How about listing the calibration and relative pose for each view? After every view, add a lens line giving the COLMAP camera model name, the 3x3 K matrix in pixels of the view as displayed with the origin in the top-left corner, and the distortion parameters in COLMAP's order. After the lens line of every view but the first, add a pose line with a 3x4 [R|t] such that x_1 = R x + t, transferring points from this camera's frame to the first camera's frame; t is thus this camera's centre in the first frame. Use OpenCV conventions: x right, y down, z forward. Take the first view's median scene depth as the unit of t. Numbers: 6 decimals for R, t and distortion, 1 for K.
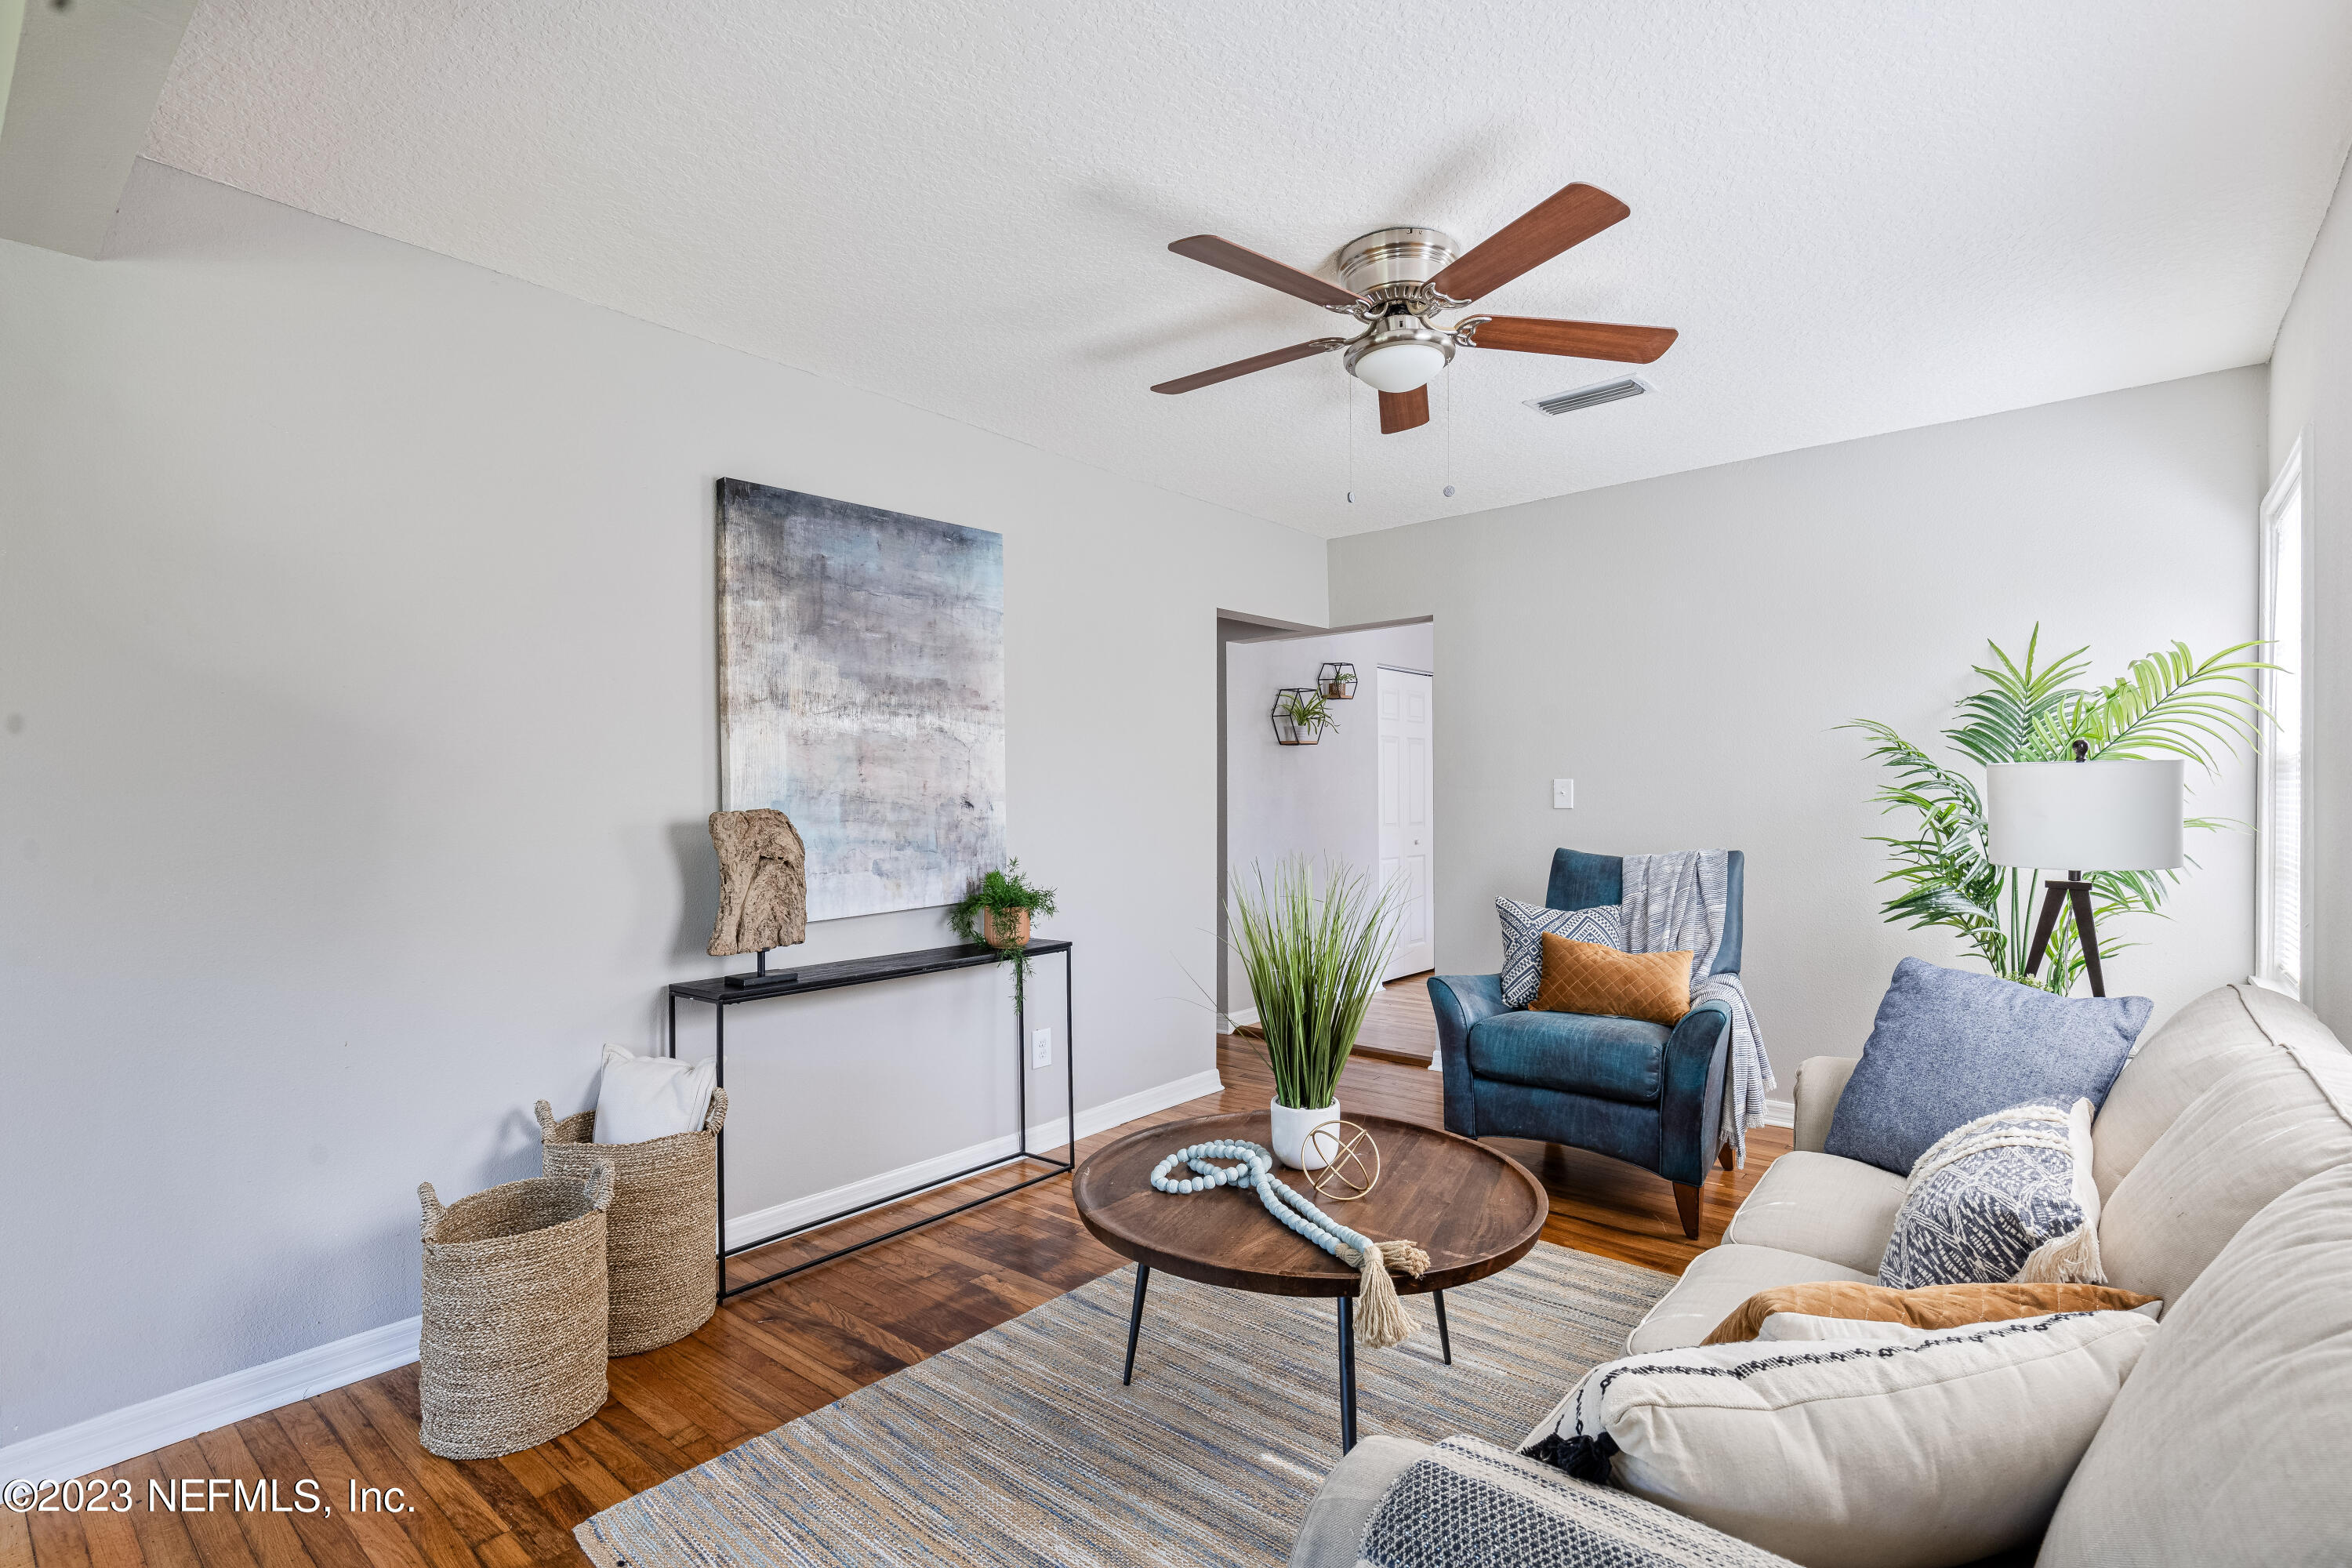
lens RADIAL K [[1105.1, 0, 1182.8], [0, 1105.1, 785.2], [0, 0, 1]] dist [-0.000411, -0.000472]
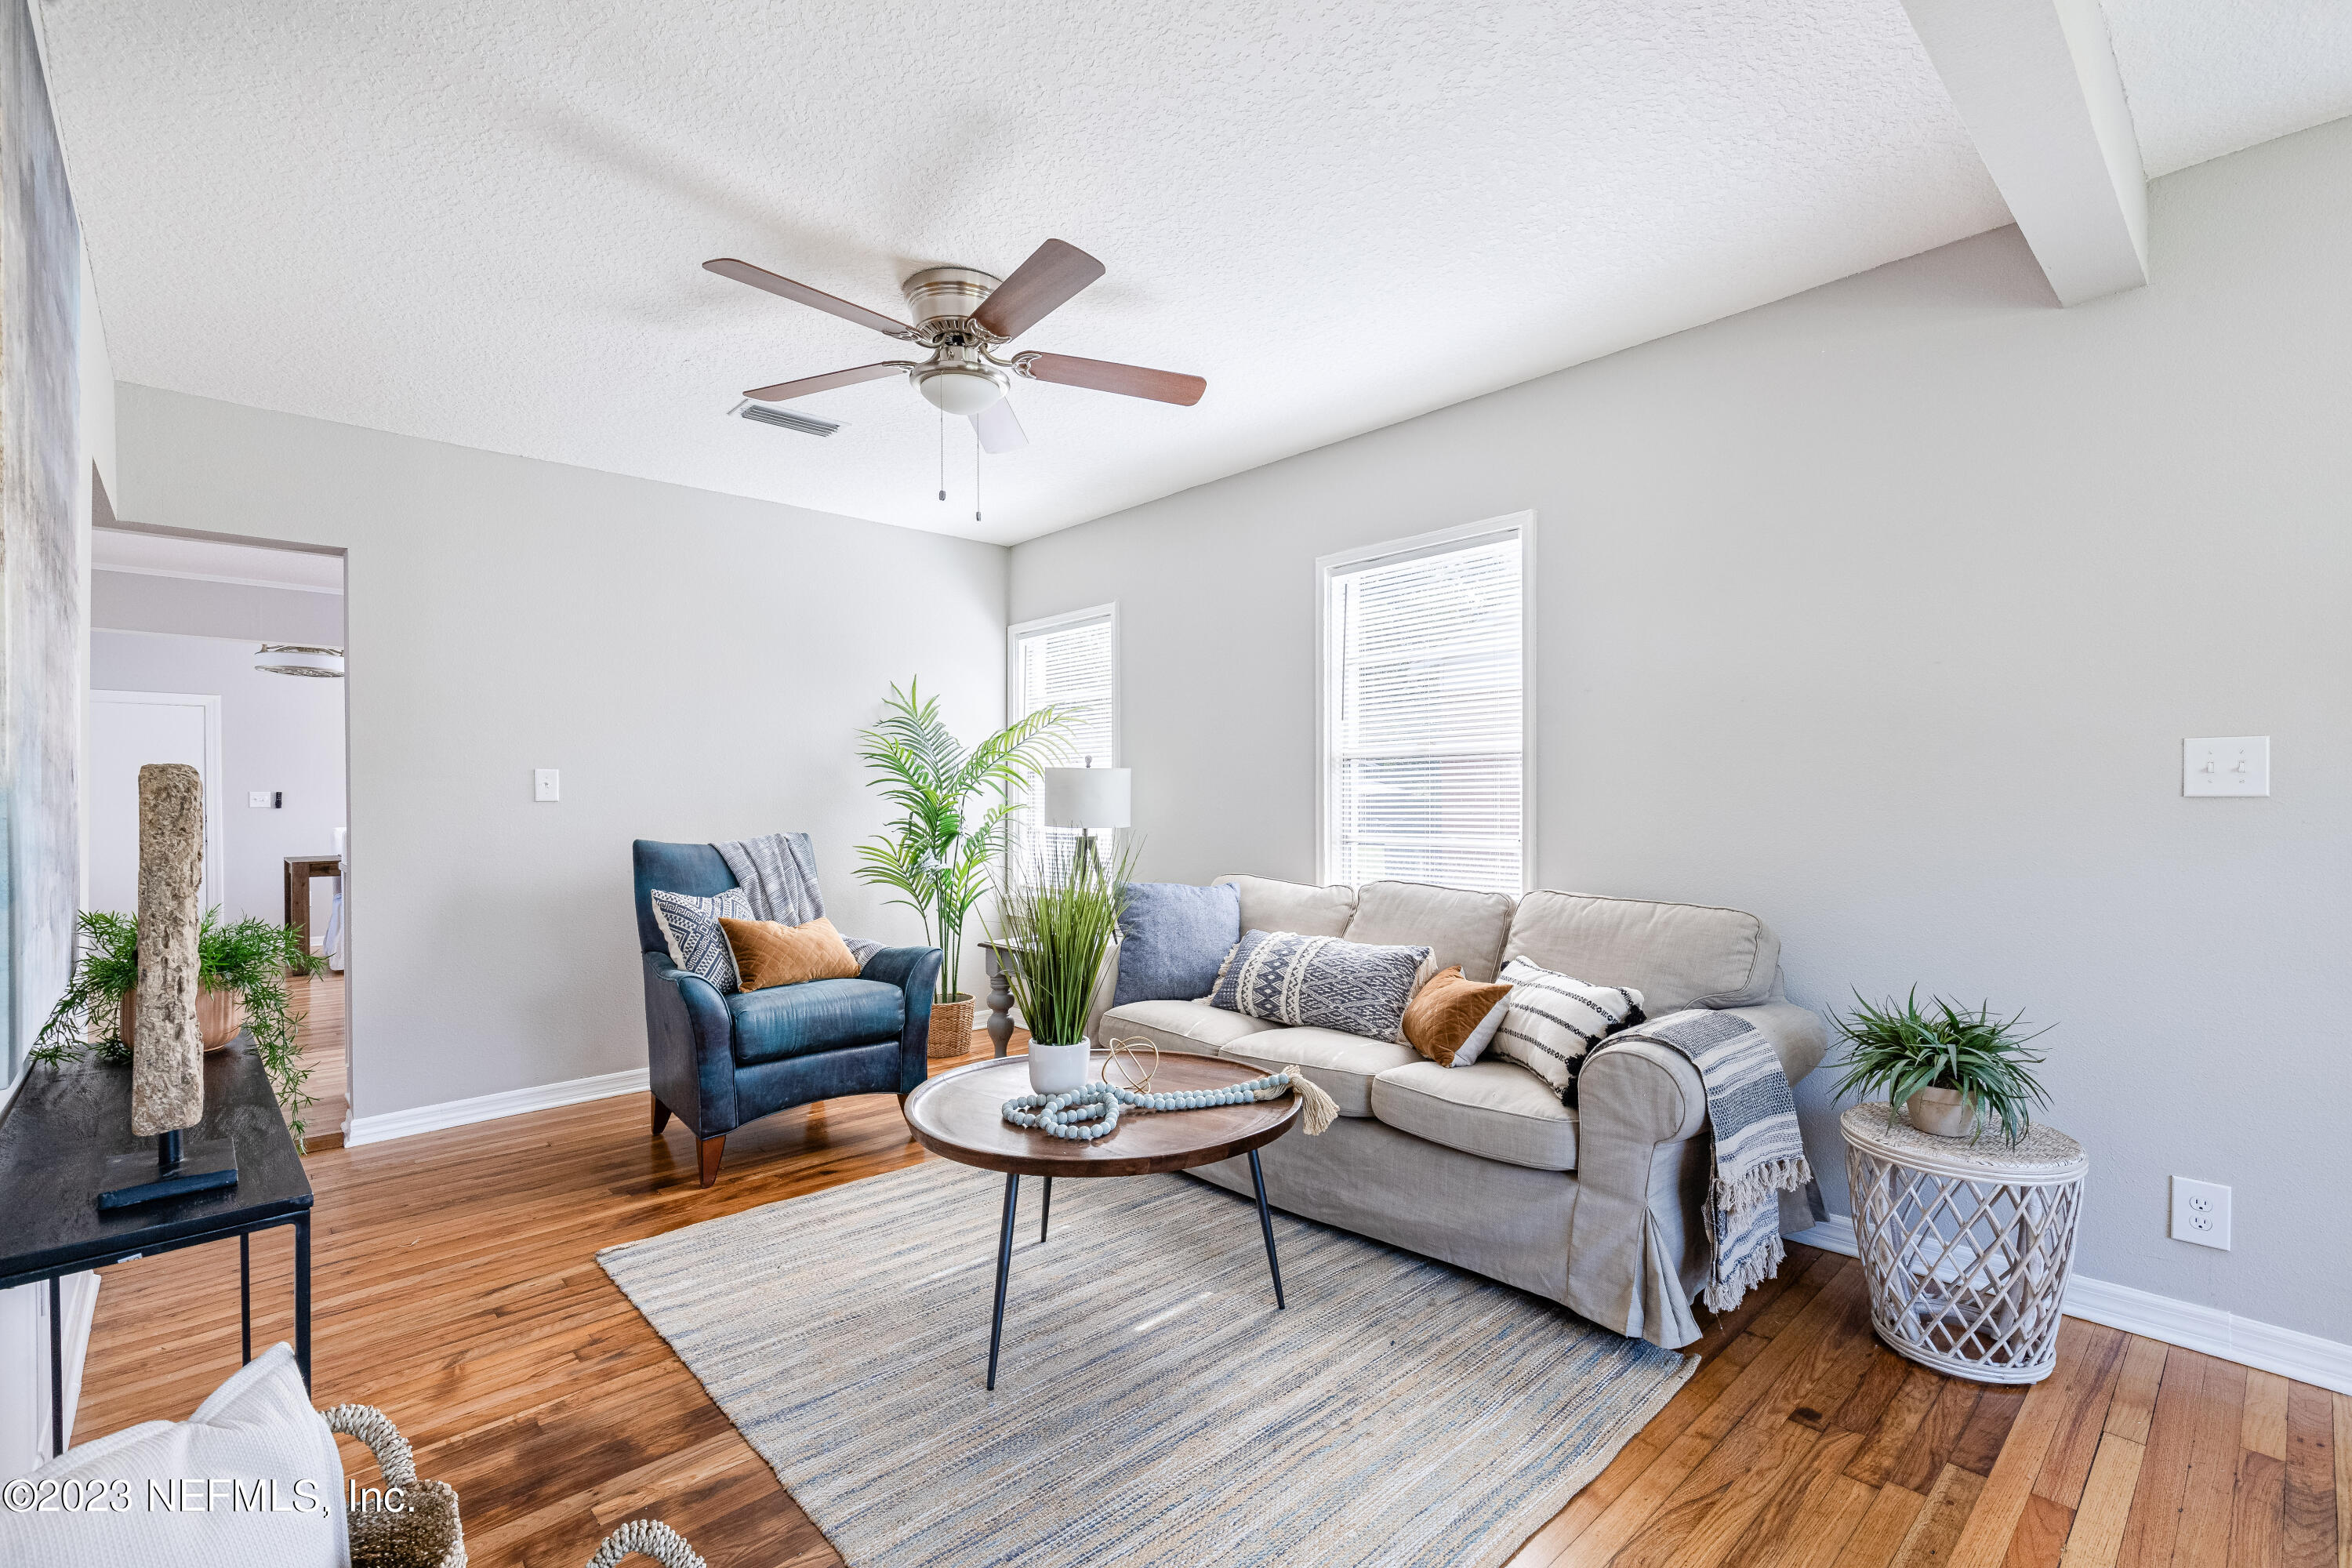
lens RADIAL K [[1058.9, 0, 1189.1], [0, 1058.9, 795.6], [0, 0, 1]] dist [0.005094, 0.000195]
pose [[0.119284, 0.000857, 0.992860, -0.688038], [-0.006059, 0.999982, -0.000136, 0.019900], [-0.992842, -0.005999, 0.119287, 0.527886]]
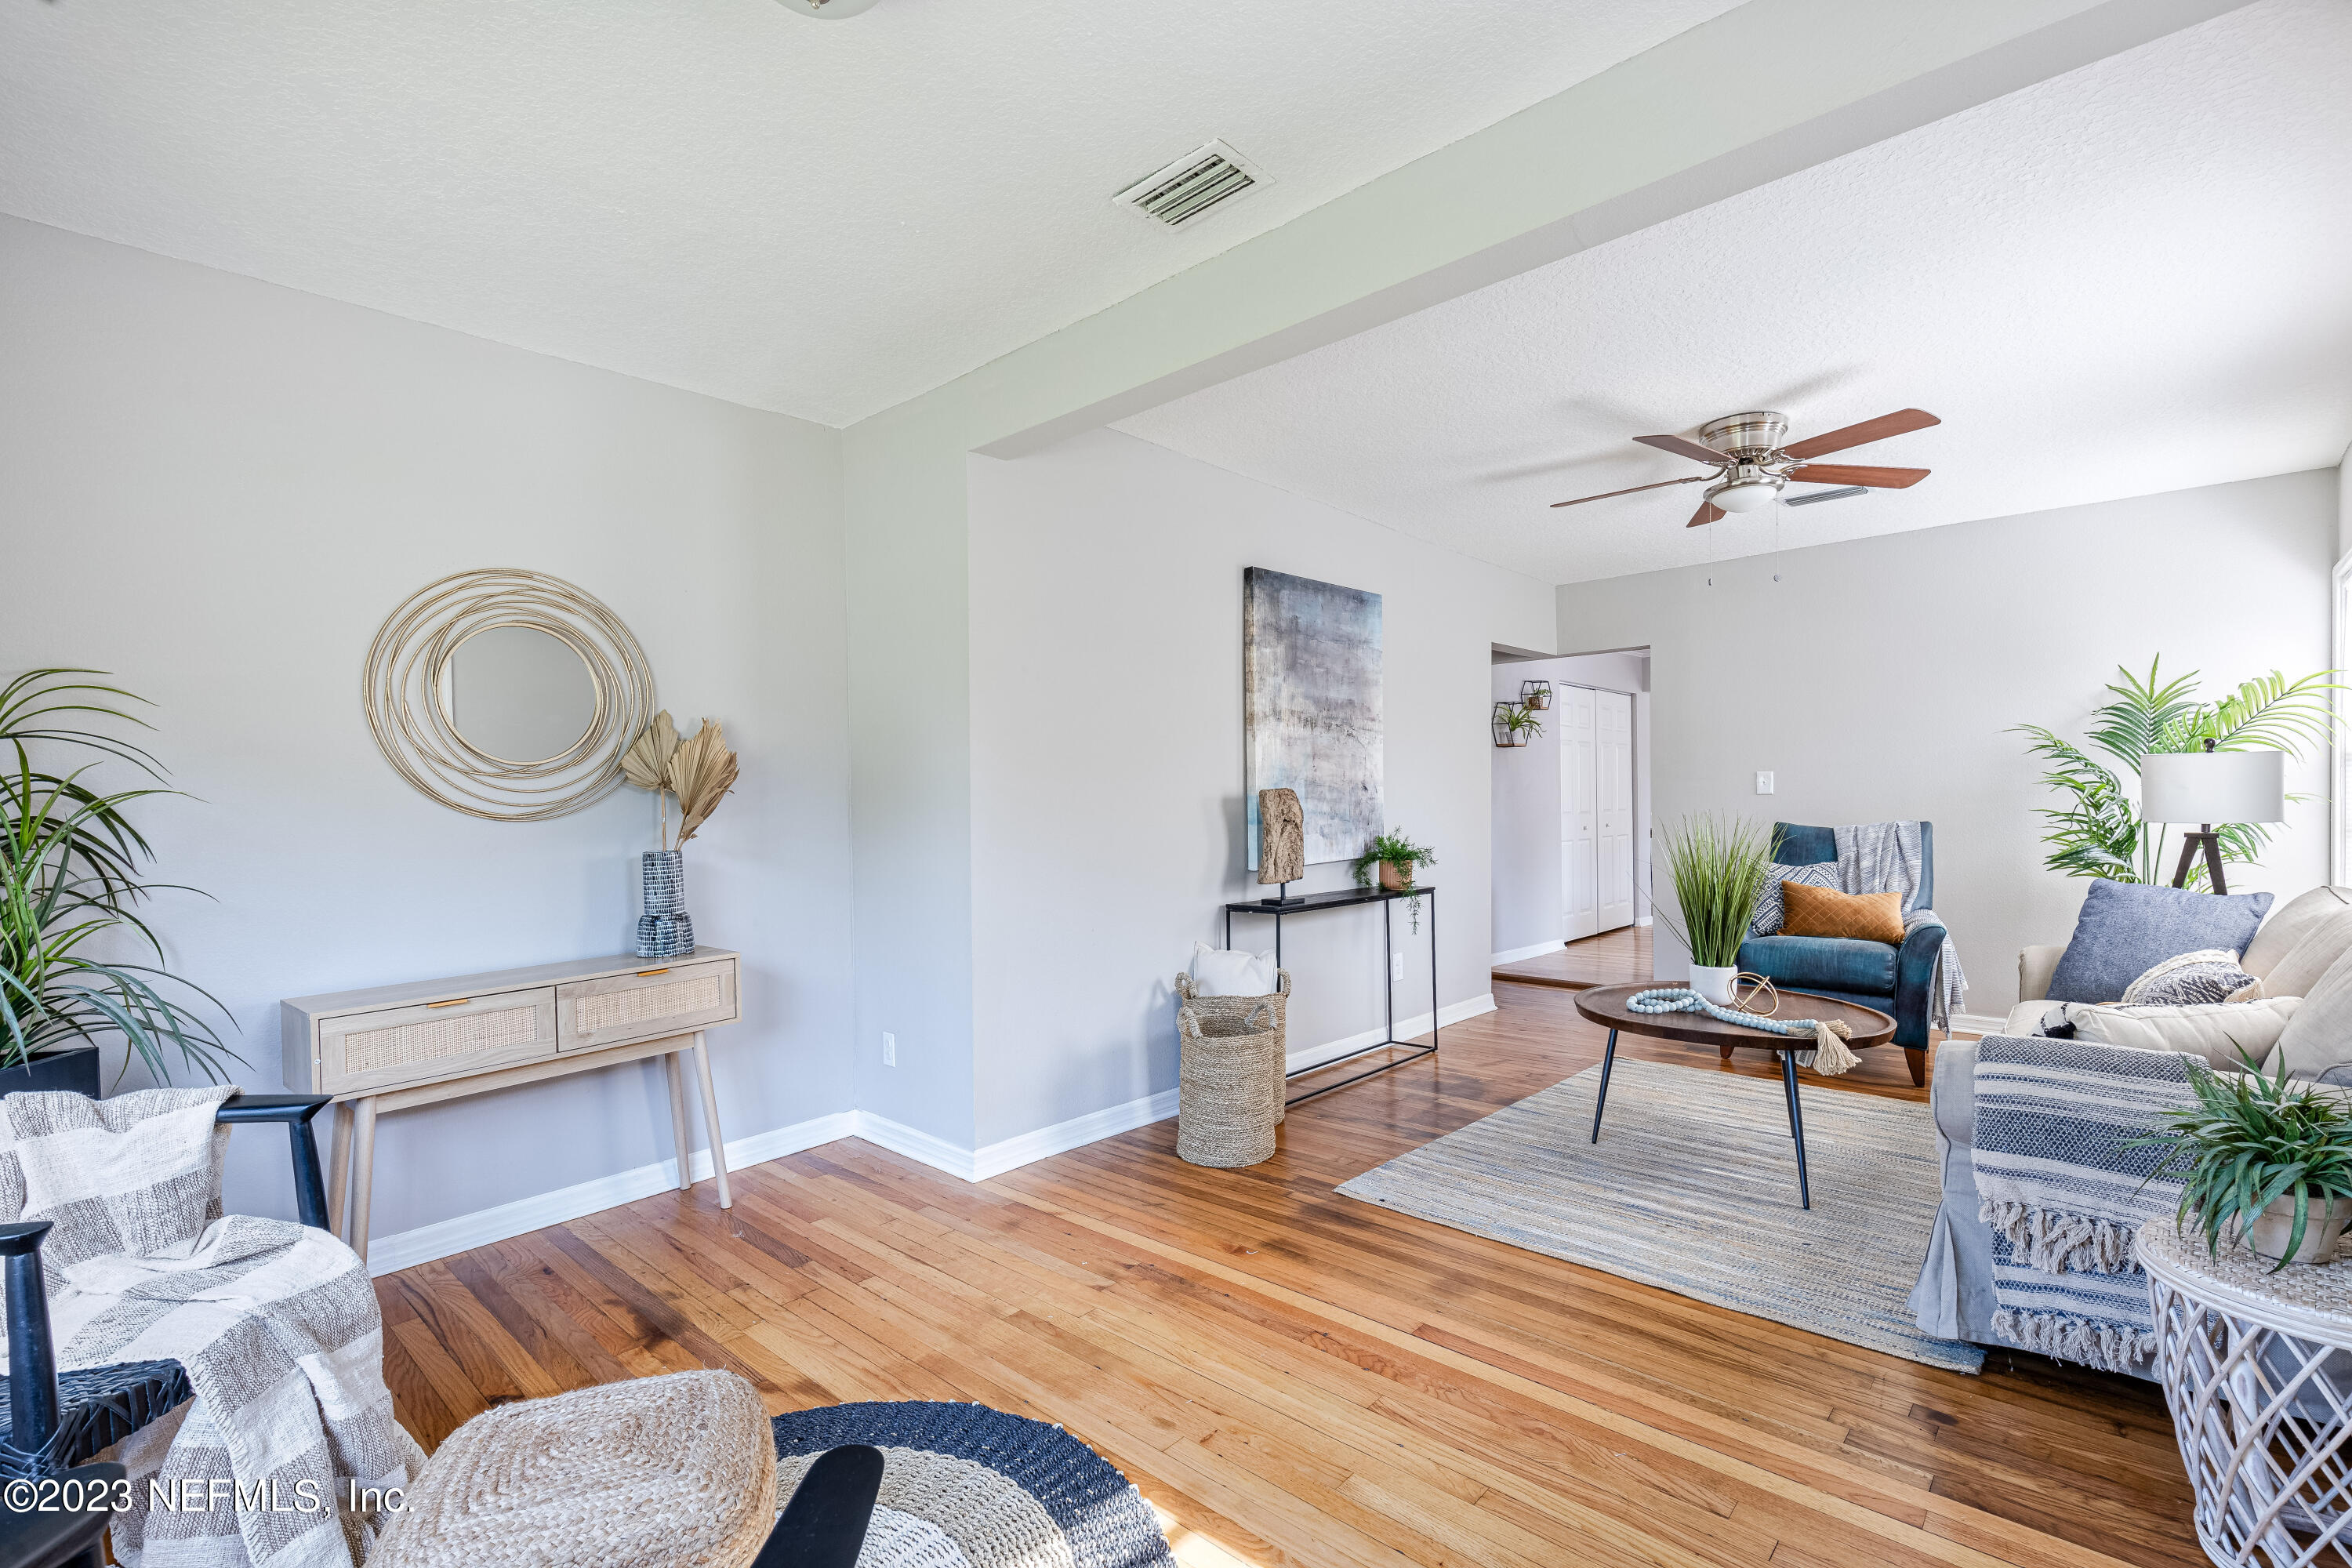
lens RADIAL K [[1058.9, 0, 1182.5], [0, 1058.9, 784.0], [0, 0, 1]] dist [0.005094, 0.000195]
pose [[0.999080, -0.002195, -0.042822, -0.422846], [0.001978, 0.999985, -0.005112, 0.021153], [0.042832, 0.005022, 0.999070, -0.409685]]
